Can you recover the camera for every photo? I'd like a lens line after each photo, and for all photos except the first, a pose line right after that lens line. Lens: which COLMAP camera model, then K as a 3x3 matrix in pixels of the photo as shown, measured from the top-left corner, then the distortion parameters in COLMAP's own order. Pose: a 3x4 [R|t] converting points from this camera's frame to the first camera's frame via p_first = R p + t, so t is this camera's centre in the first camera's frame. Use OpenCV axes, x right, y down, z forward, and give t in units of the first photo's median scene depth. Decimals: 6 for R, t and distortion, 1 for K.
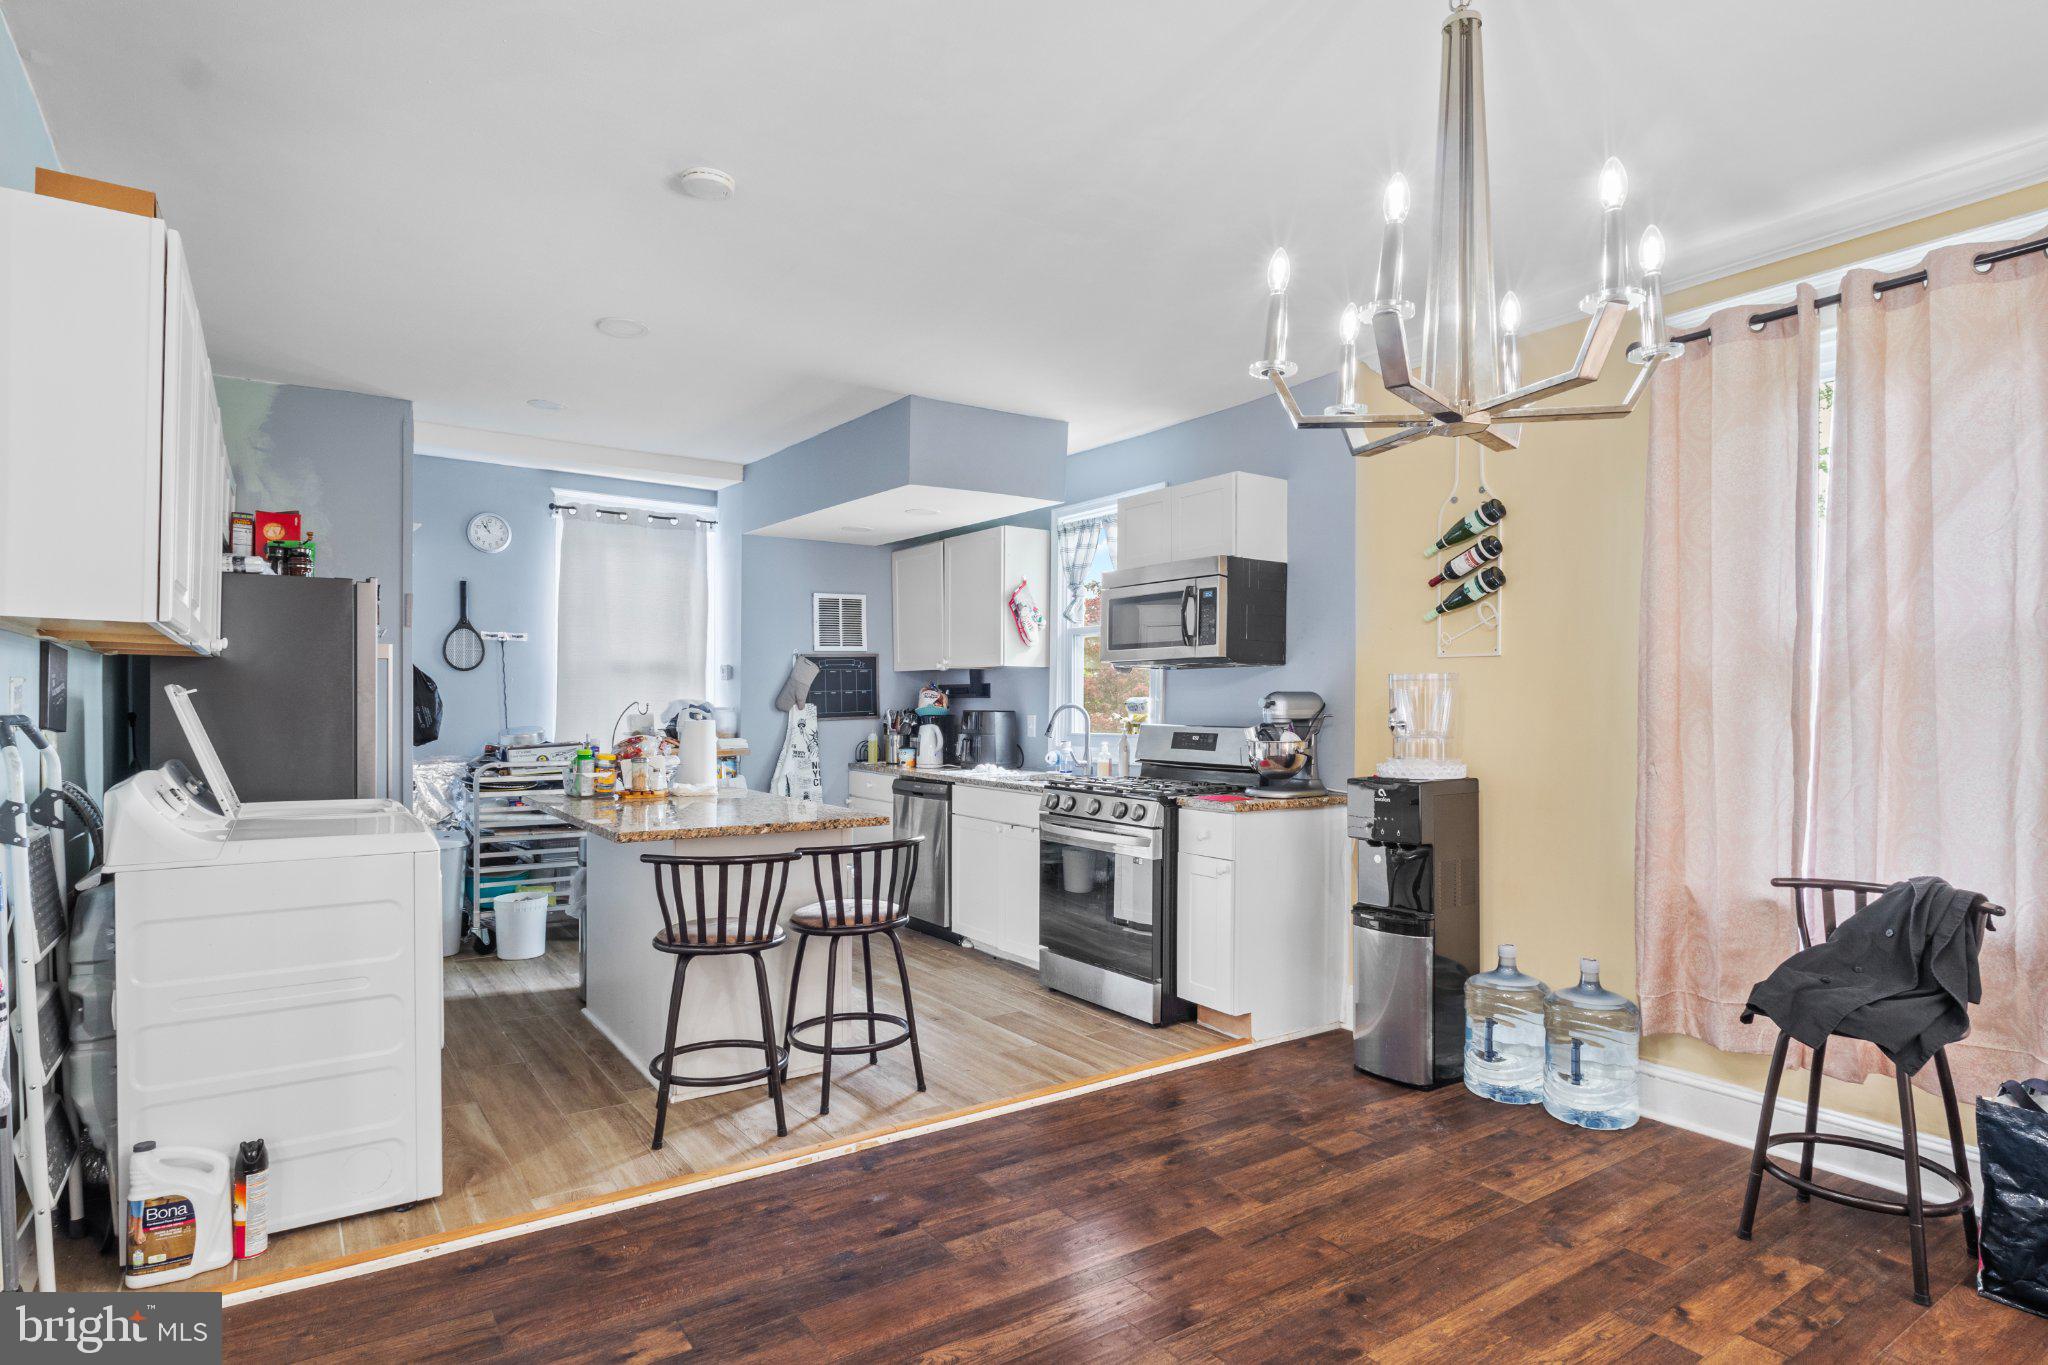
lens RADIAL K [[1106.8, 0, 1031.6], [0, 1106.8, 693.3], [0, 0, 1]] dist [-0.029832, 0.000120]
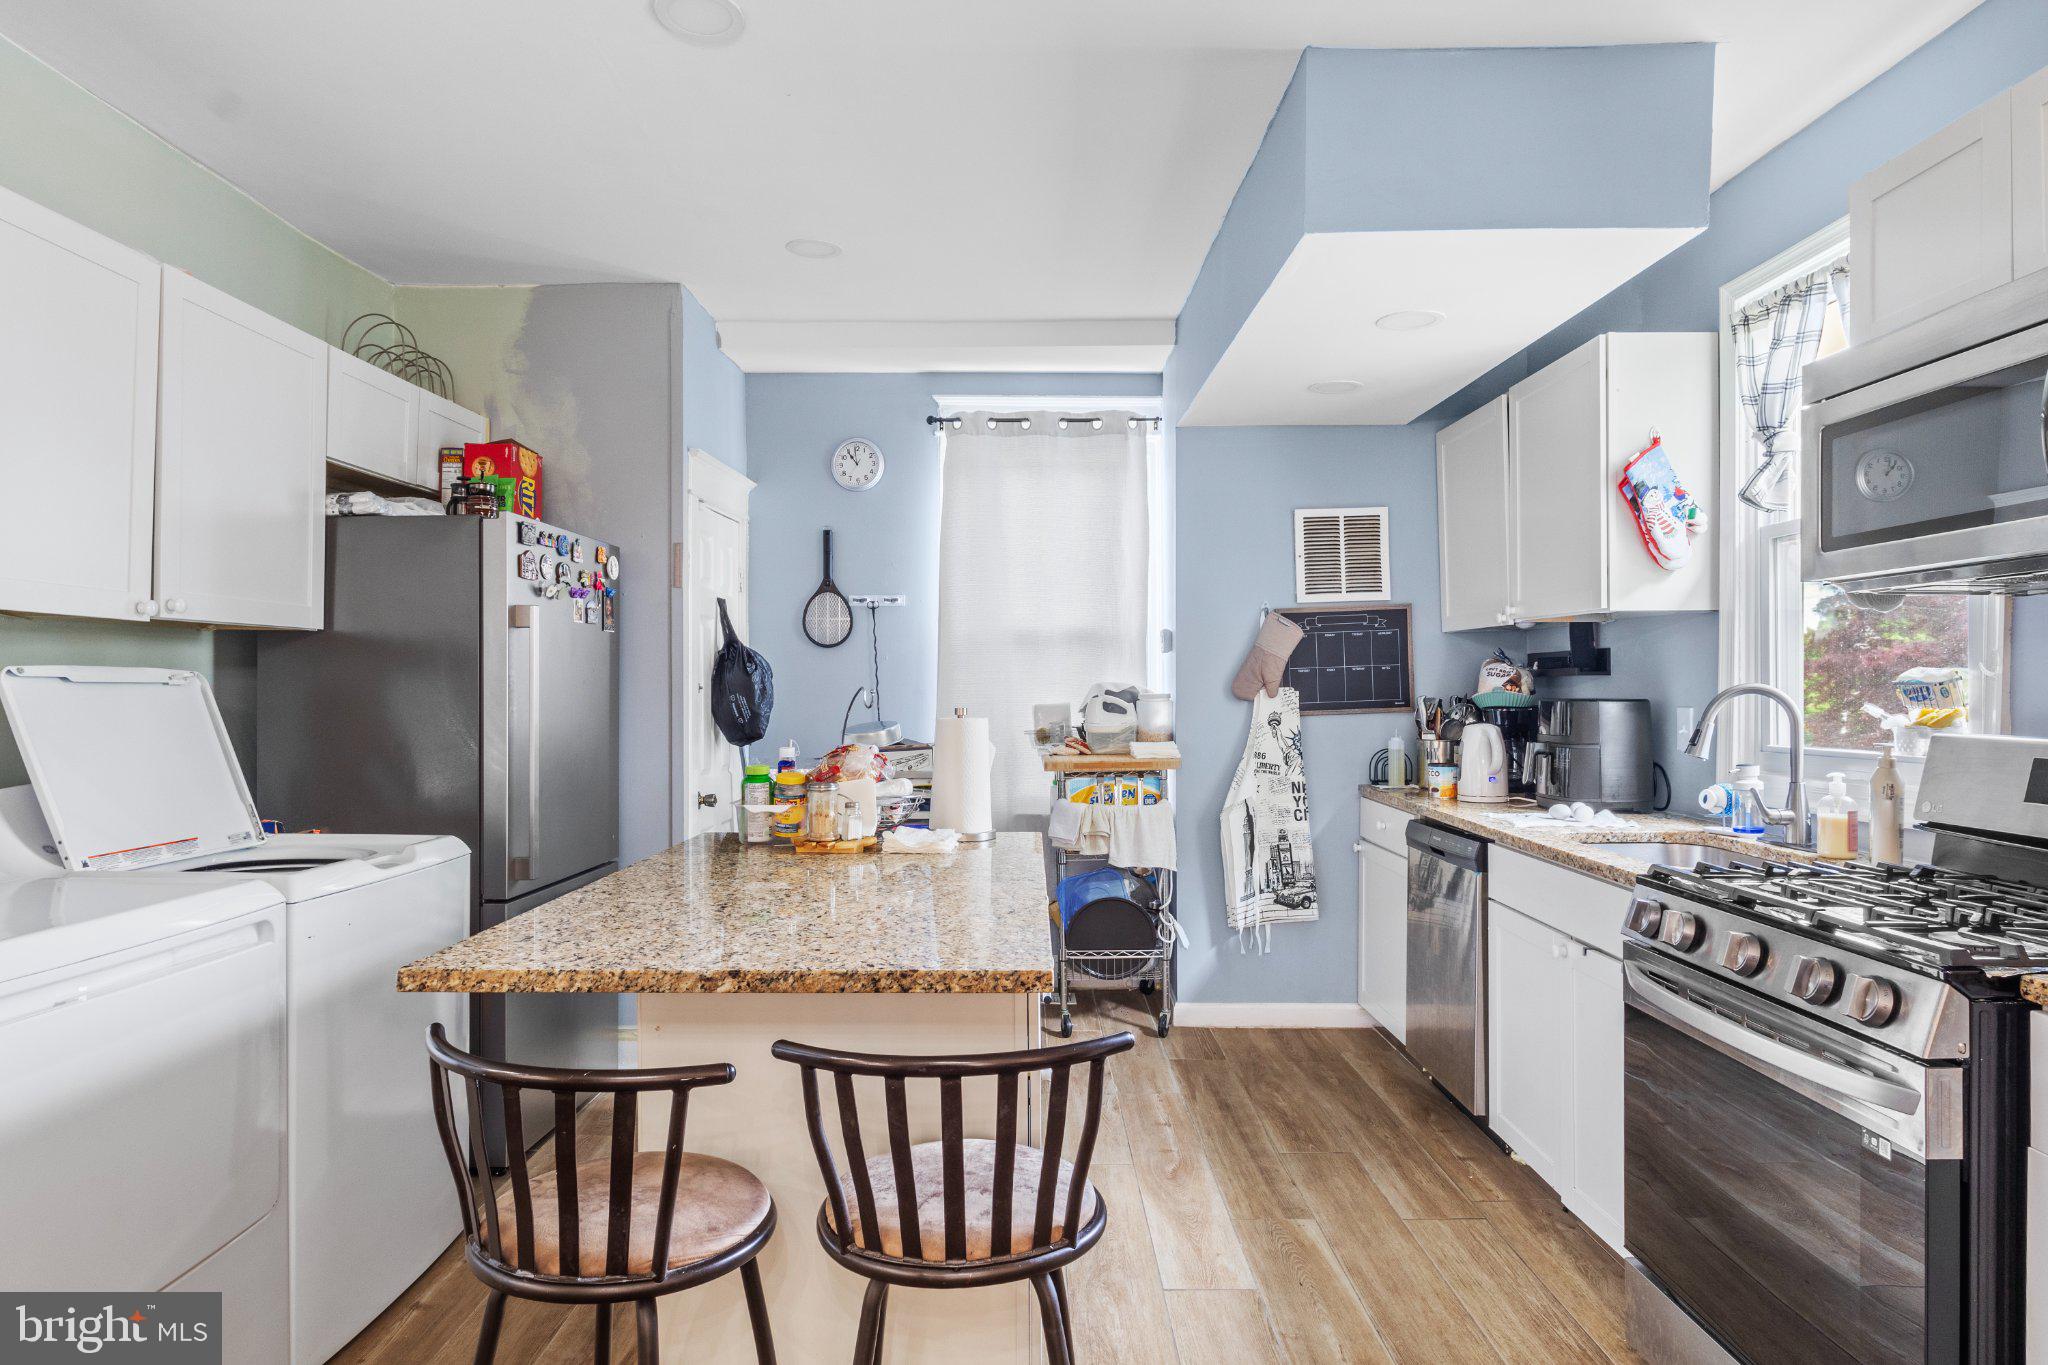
lens RADIAL K [[1203.2, 0, 991.2], [0, 1203.2, 680.2], [0, 0, 1]] dist [-0.016282, 0.002174]
pose [[0.810414, -0.009739, -0.585776, 0.063607], [0.011262, 0.999936, -0.001045, 0.004173], [0.585749, -0.005750, 0.810472, 0.377422]]
